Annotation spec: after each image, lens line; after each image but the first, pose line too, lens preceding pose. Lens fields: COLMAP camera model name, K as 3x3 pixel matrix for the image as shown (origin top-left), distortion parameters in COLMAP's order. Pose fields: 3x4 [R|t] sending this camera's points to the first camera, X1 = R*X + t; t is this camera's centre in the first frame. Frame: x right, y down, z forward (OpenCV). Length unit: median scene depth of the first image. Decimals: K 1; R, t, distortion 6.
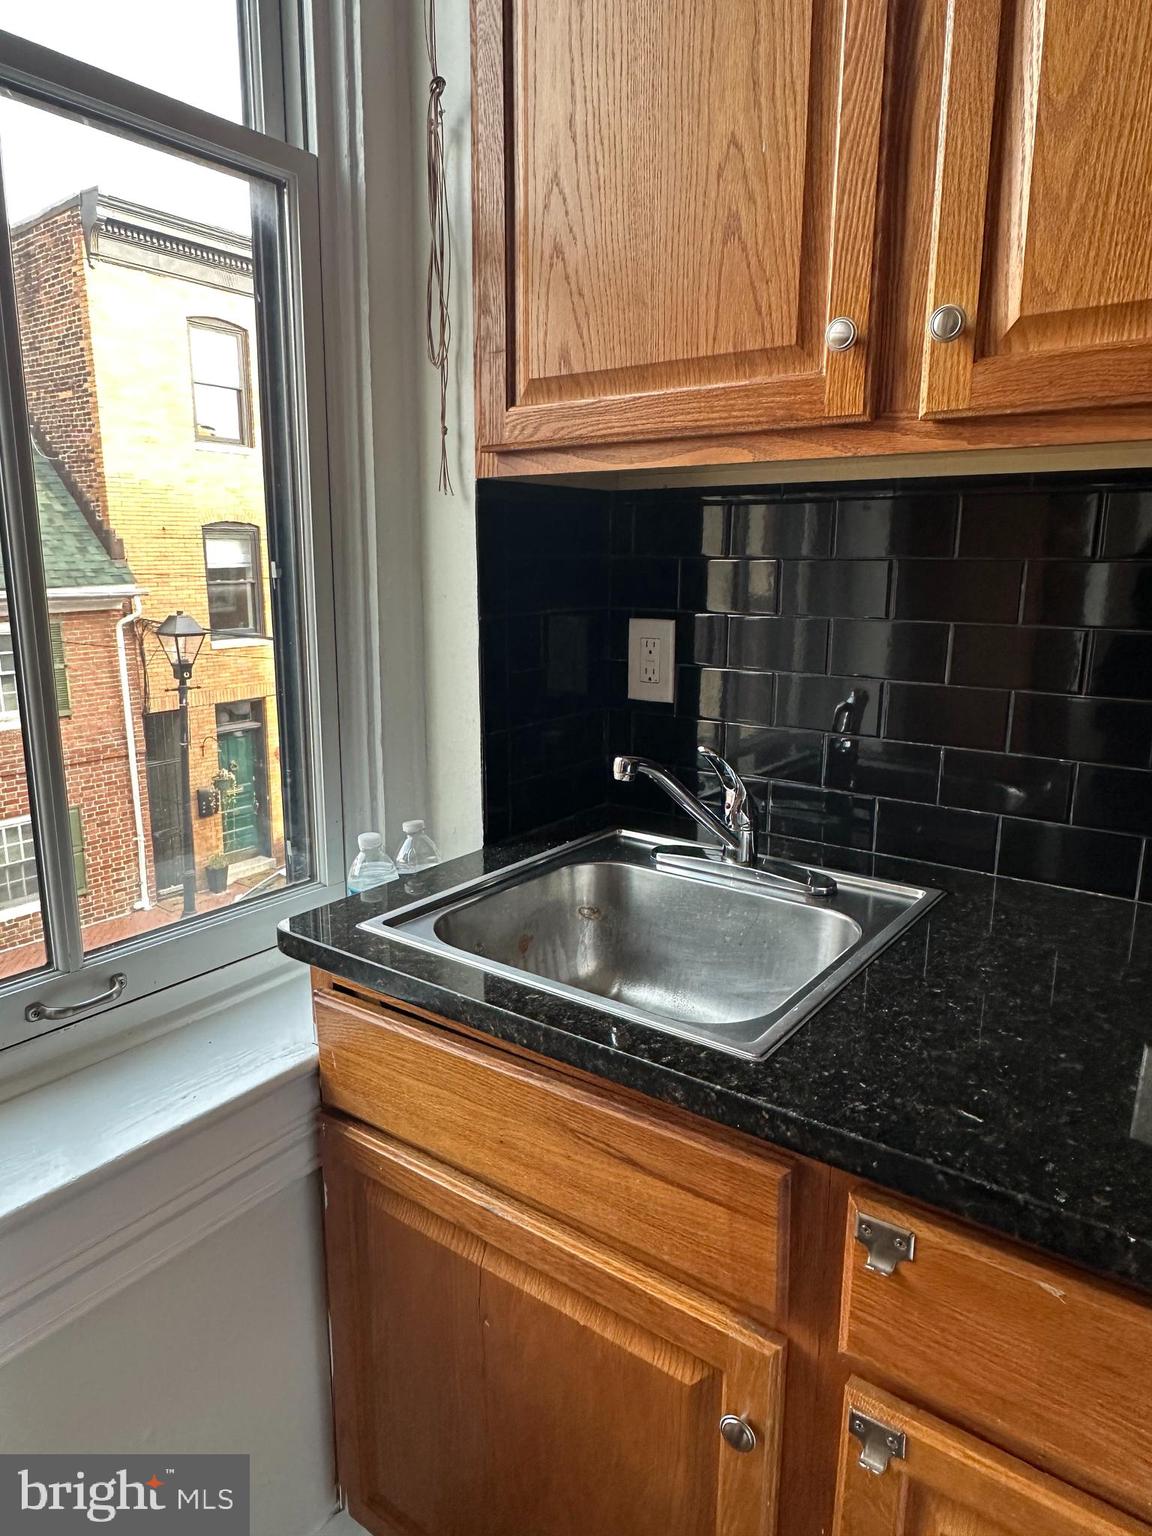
lens RADIAL K [[977.4, 0, 575.3], [0, 977.4, 765.6], [0, 0, 1]] dist [0.001233, 0.000822]
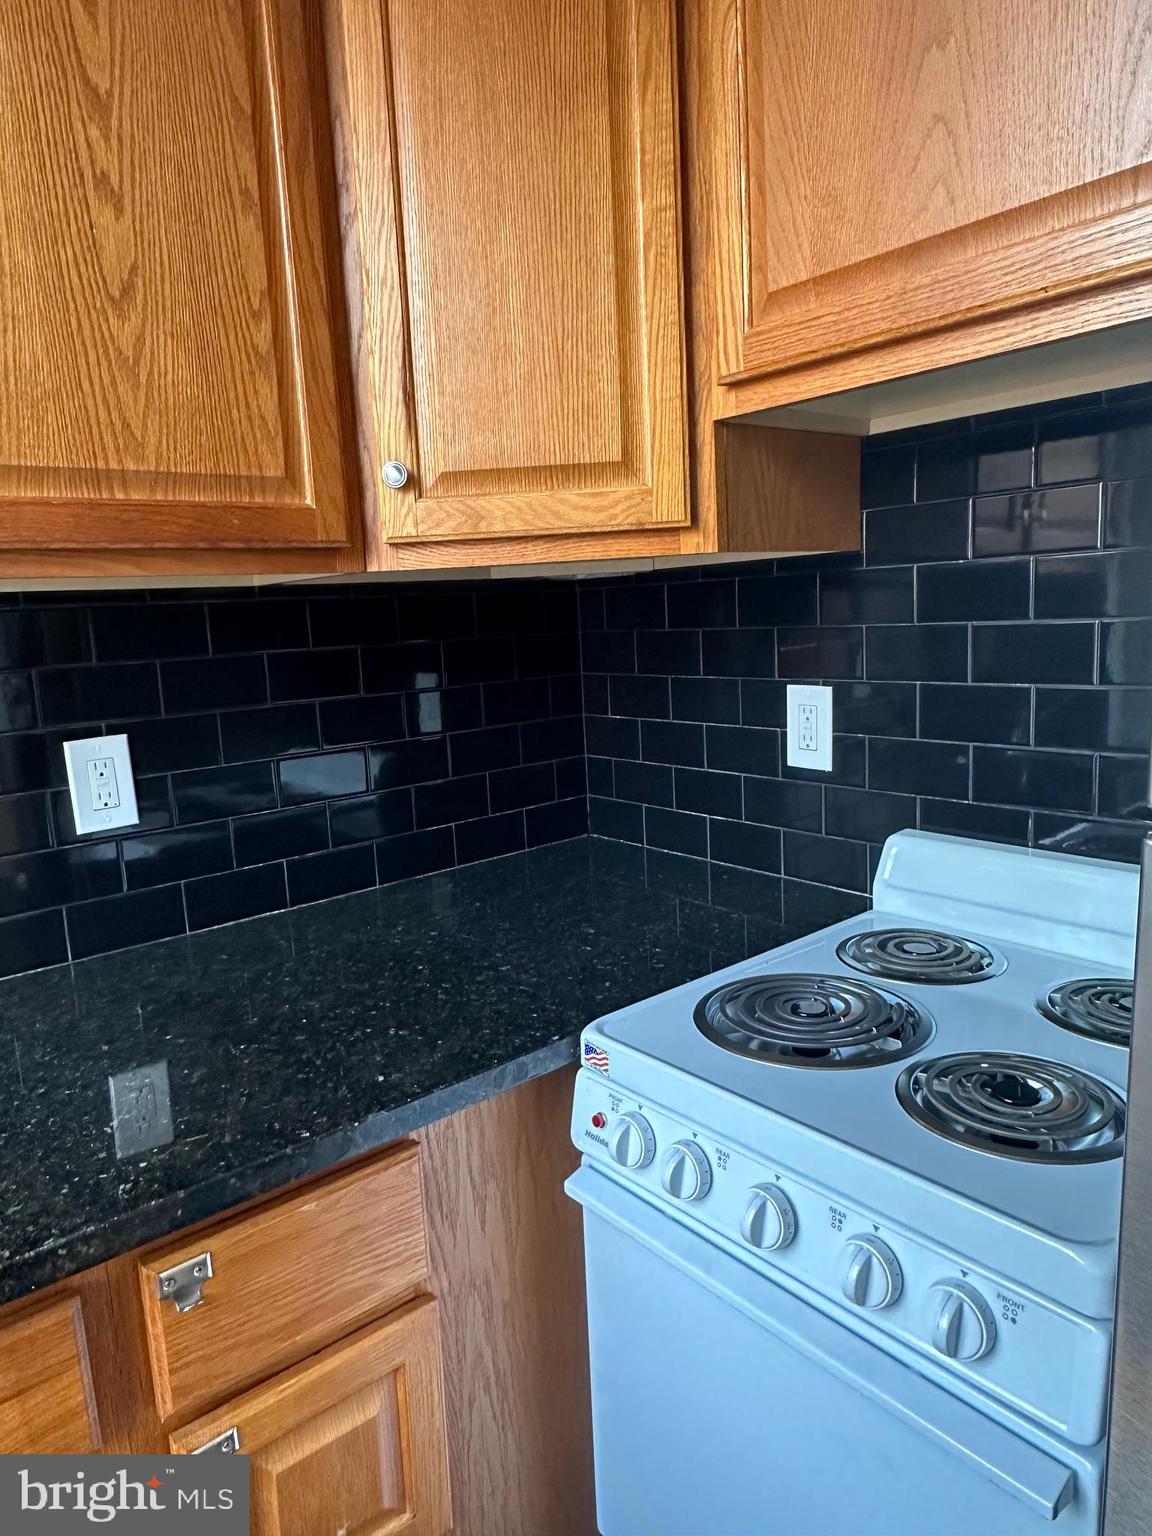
lens RADIAL K [[977.4, 0, 571.3], [0, 977.4, 770.6], [0, 0, 1]] dist [0.001233, 0.000822]
pose [[0.245210, -0.176436, 0.953280, -0.499125], [0.257336, 0.959872, 0.111462, -0.079361], [-0.934693, 0.217982, 0.280773, 0.131413]]
